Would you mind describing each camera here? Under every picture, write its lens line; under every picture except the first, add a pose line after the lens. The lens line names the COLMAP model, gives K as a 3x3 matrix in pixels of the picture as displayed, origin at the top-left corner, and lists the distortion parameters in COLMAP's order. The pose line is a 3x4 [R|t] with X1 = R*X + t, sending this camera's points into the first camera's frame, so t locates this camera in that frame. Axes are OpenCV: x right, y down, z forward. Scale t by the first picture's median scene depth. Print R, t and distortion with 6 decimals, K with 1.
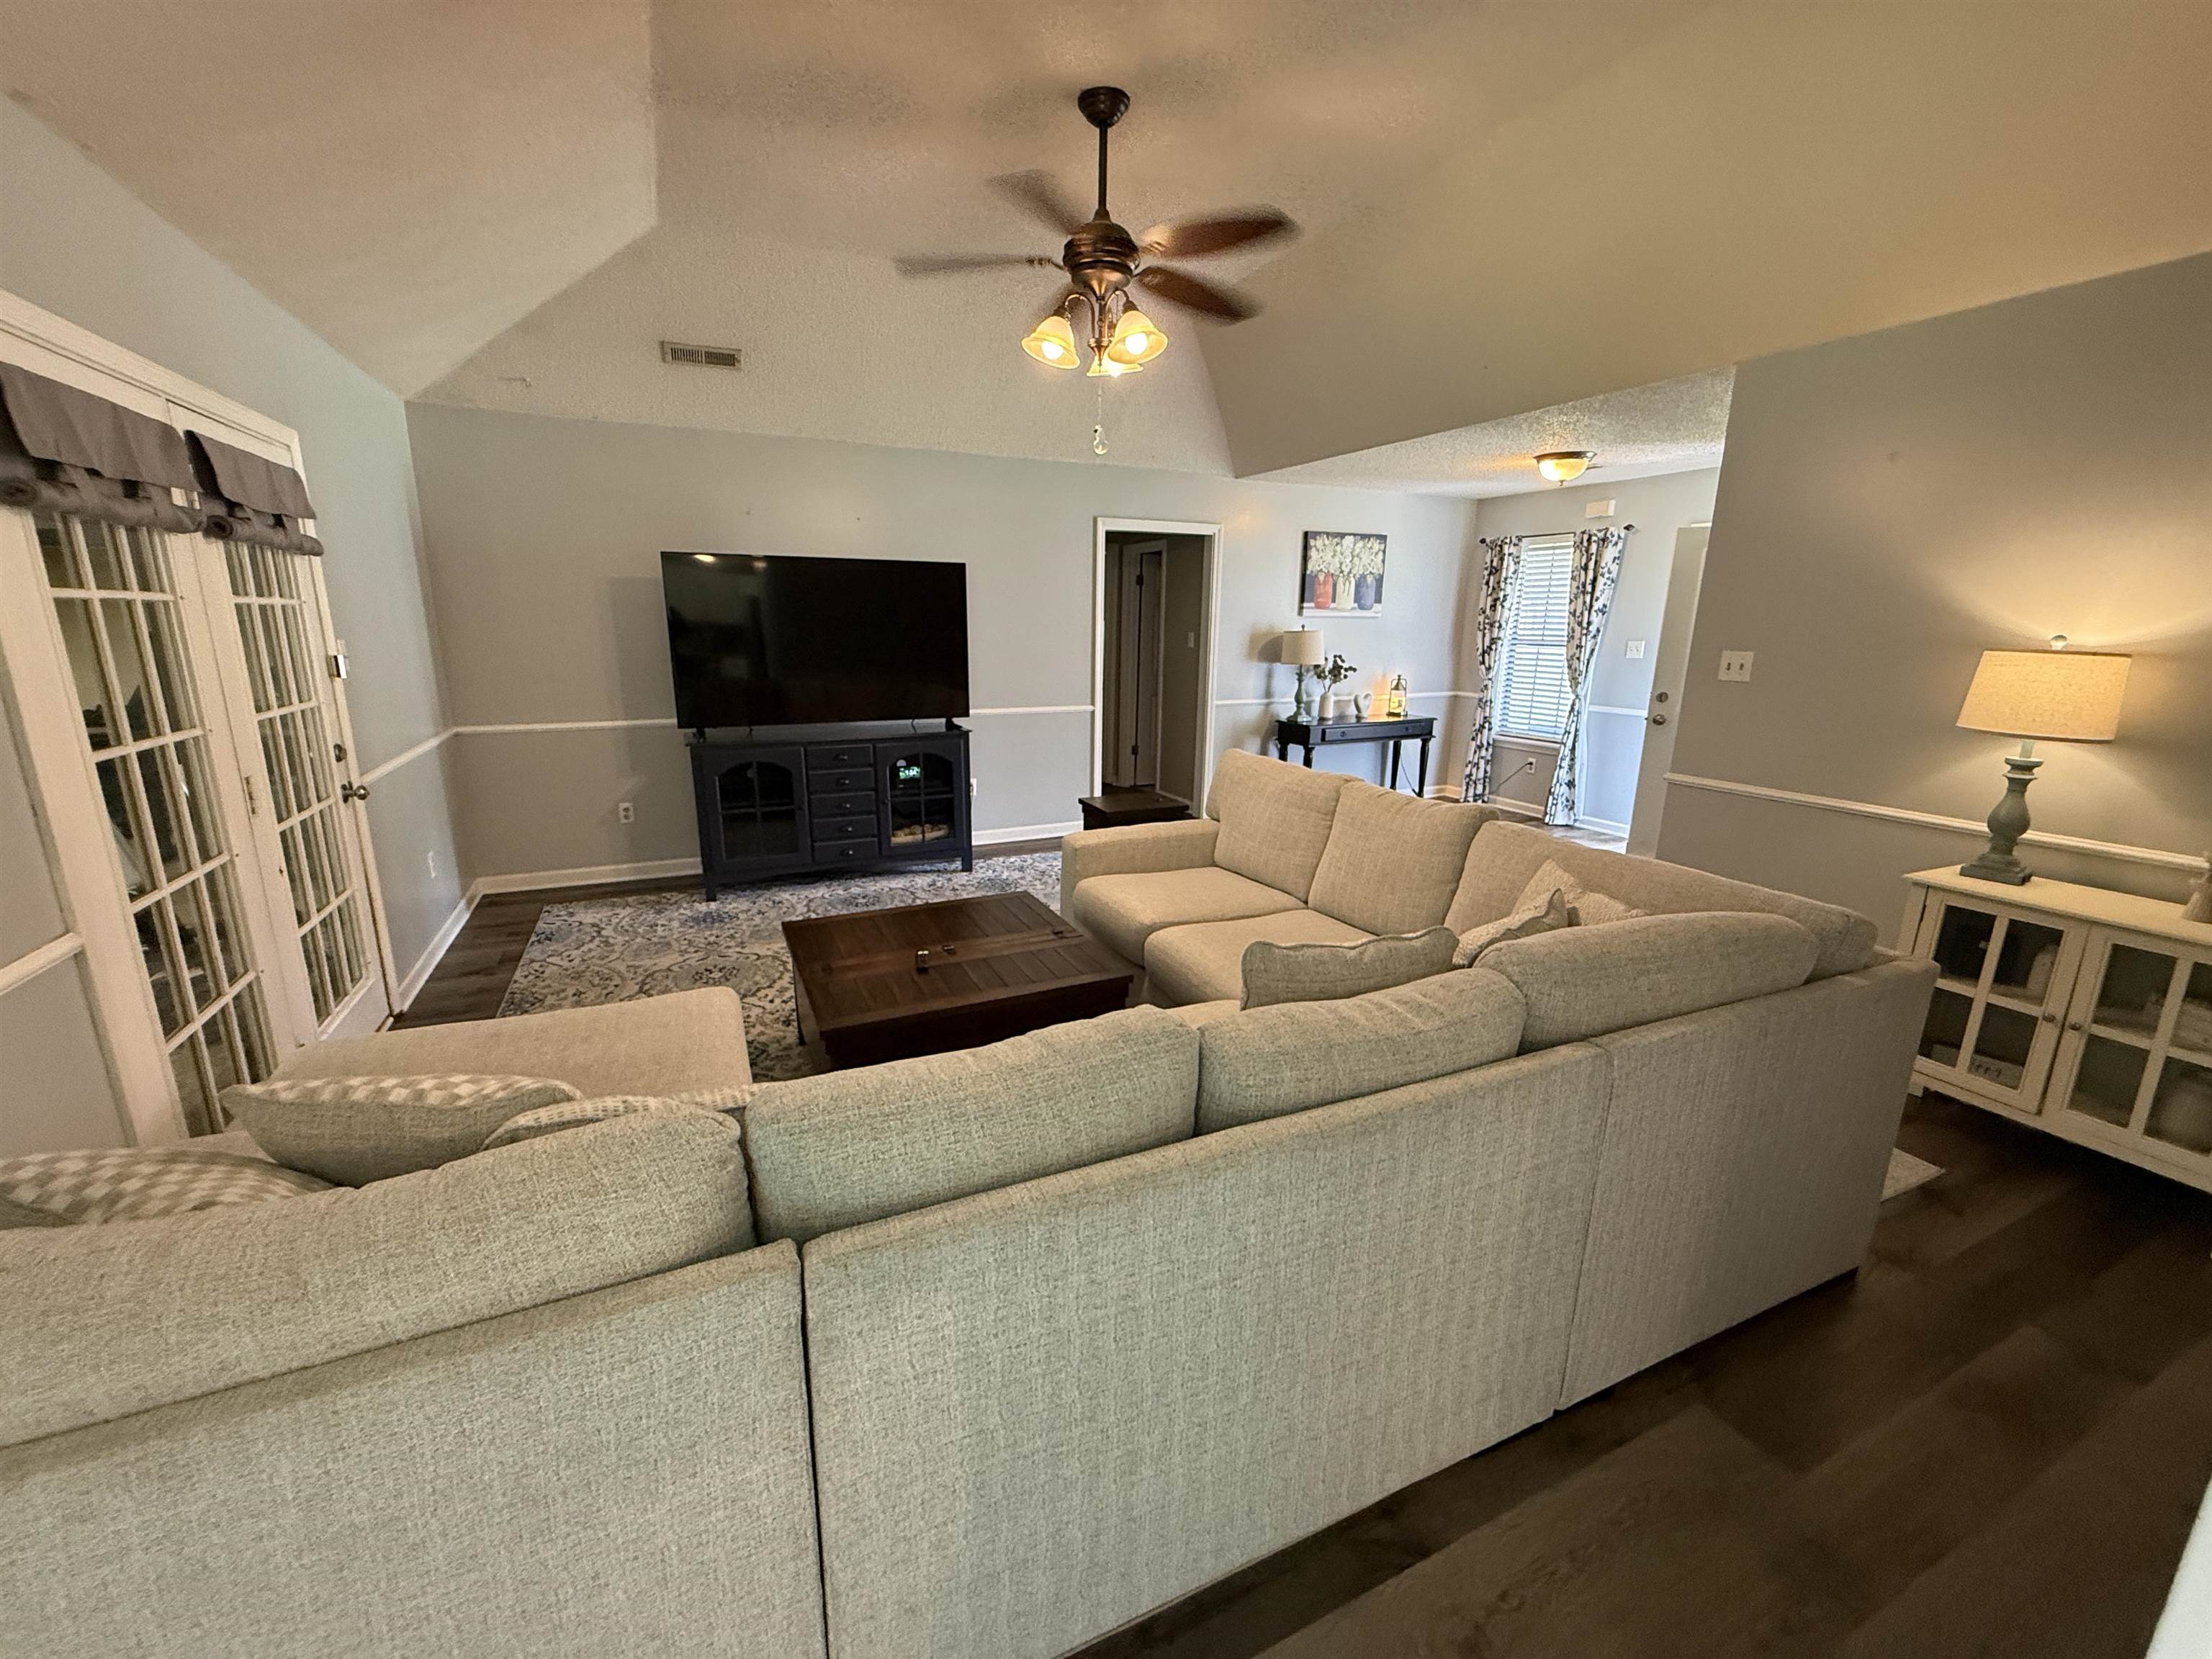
lens RADIAL K [[880.9, 0, 1099.2], [0, 880.9, 827.9], [0, 0, 1]] dist [-0.001527, -0.000202]
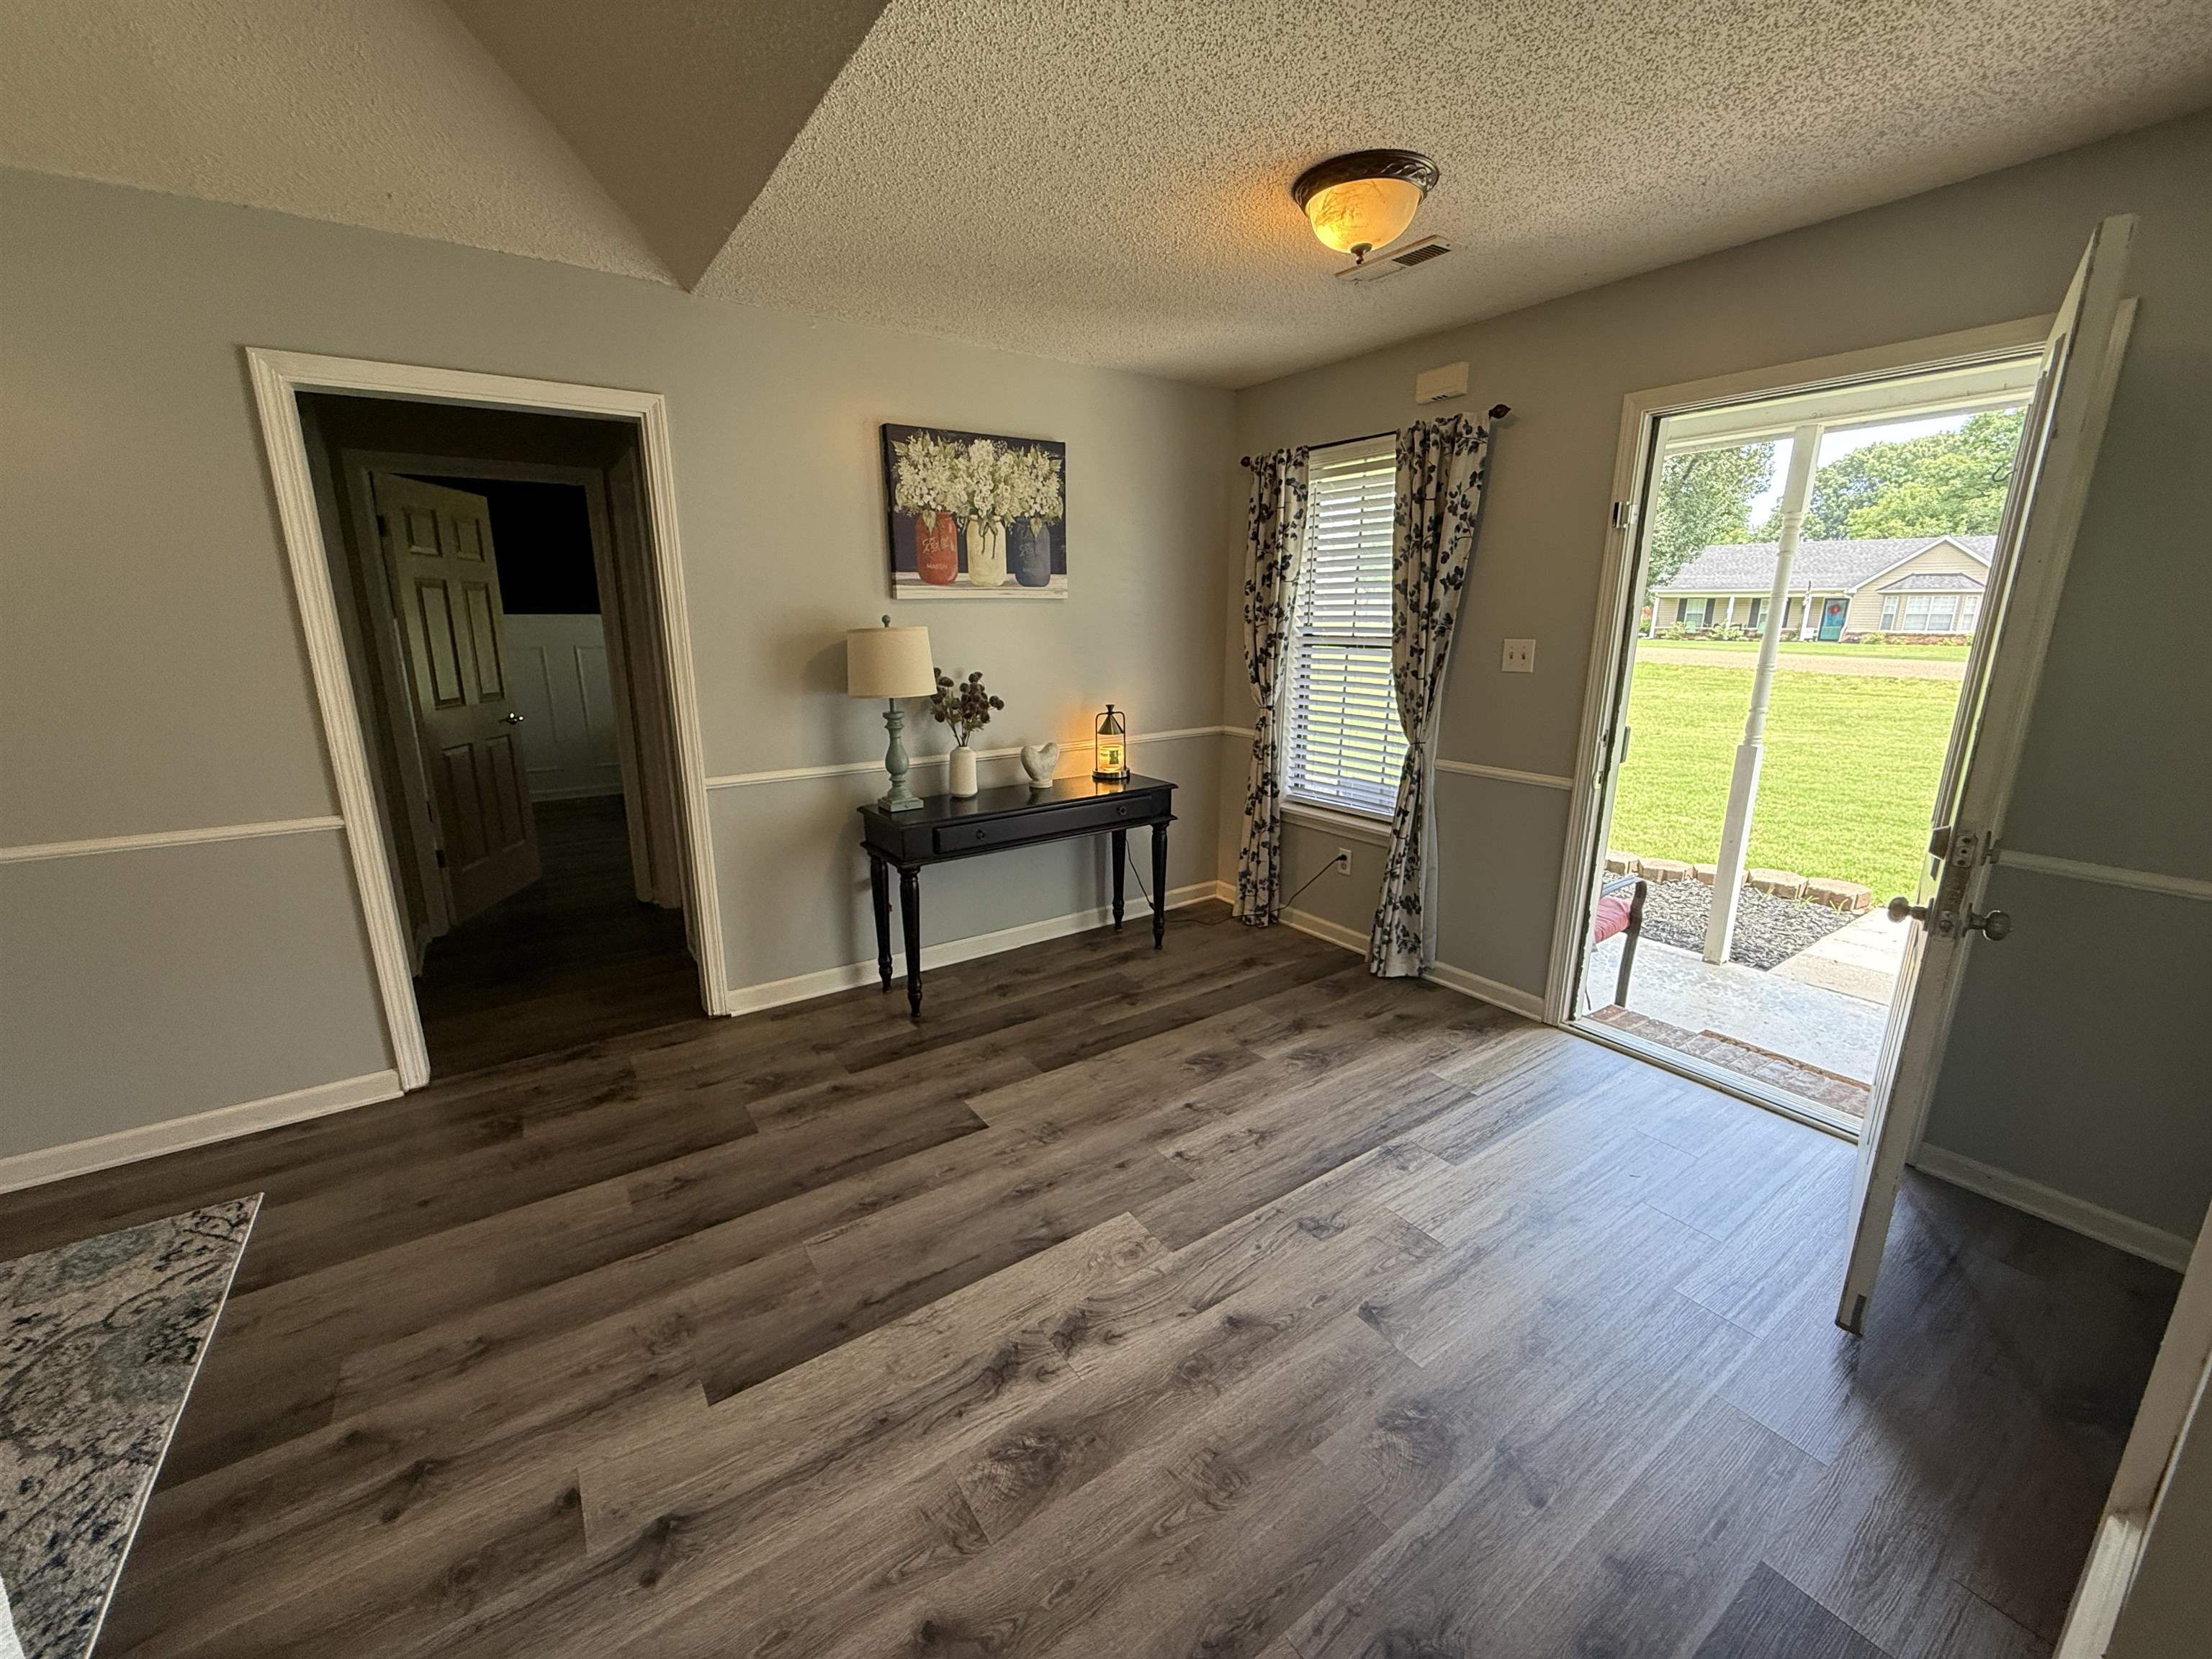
lens RADIAL K [[880.9, 0, 1101.7], [0, 880.9, 824.9], [0, 0, 1]] dist [-0.001527, -0.000202]
pose [[0.987313, -0.048518, 0.151194, 0.263804], [0.047570, 0.998819, 0.009888, -0.111035], [-0.151495, -0.002571, 0.988455, 0.486279]]
